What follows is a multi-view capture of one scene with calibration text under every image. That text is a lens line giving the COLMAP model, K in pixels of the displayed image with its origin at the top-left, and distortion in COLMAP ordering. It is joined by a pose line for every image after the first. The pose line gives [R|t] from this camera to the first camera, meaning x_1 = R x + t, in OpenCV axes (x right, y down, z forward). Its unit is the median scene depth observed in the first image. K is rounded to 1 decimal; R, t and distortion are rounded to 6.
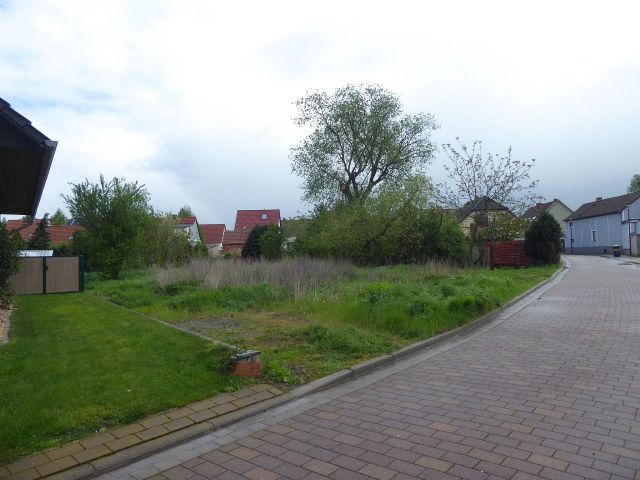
lens RADIAL K [[456.8, 0, 307.4], [0, 456.8, 241.9], [0, 0, 1]] dist [-0.053015, 0.041001]
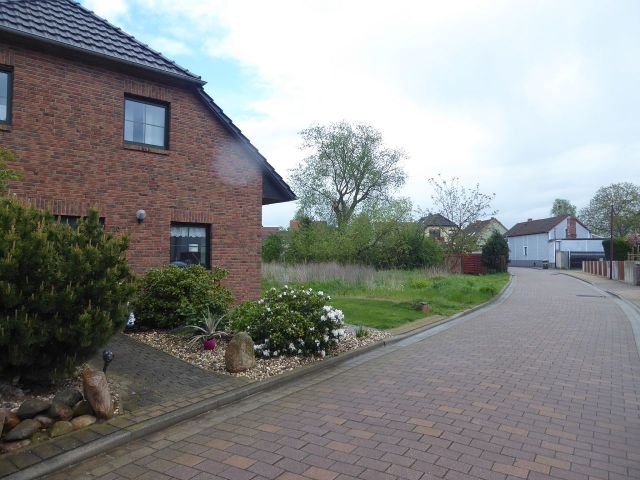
lens RADIAL K [[440.9, 0, 320.0], [0, 440.9, 240.0], [0, 0, 1]] dist [-0.001126, -0.001157]
pose [[0.989695, 0.033098, 0.139316, -0.112677], [-0.030161, 0.999277, -0.023136, 0.000246], [-0.139981, 0.018695, 0.989978, -0.129516]]
